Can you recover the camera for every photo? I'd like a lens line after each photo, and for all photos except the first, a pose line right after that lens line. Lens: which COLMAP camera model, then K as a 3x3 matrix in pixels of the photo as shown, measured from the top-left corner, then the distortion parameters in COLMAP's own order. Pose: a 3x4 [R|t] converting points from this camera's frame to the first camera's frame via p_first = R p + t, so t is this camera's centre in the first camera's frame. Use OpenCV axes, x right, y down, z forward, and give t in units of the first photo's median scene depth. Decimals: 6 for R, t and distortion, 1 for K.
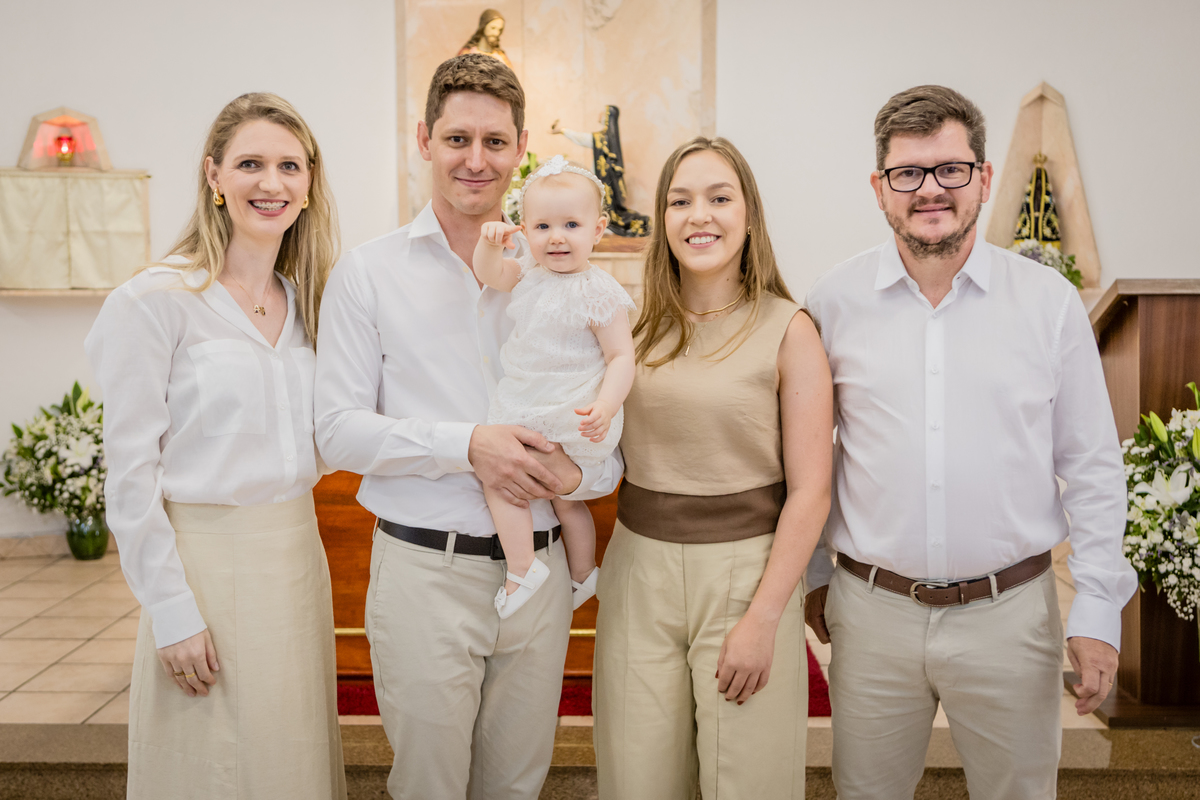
lens RADIAL K [[1421.4, 0, 600.0], [0, 1421.4, 400.0], [0, 0, 1]] dist [-0.015017, -0.023870]
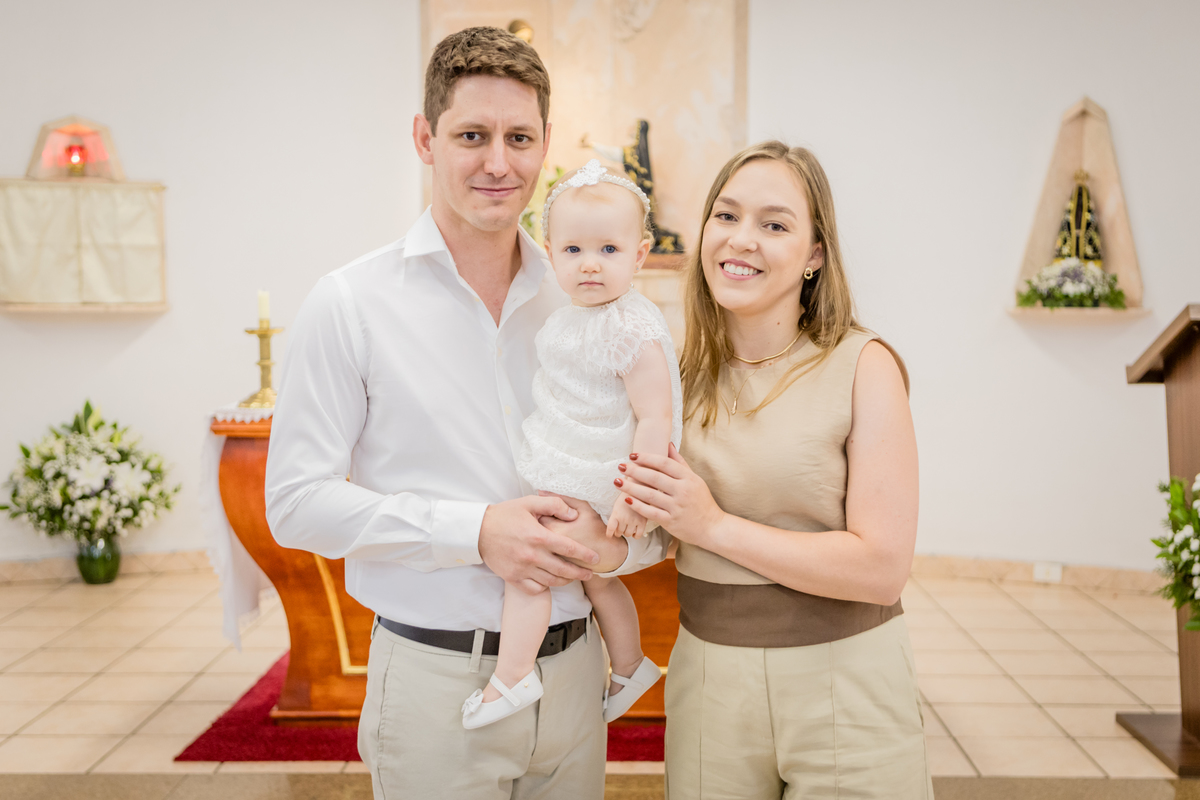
lens RADIAL K [[1203.2, 0, 600.0], [0, 1203.2, 400.0], [0, 0, 1]] dist [0.010017, 0.006799]
pose [[0.999894, 0.007279, -0.012610, -0.009571], [-0.007162, 0.999931, 0.009350, -0.023367], [0.012677, -0.009259, 0.999877, 0.183322]]
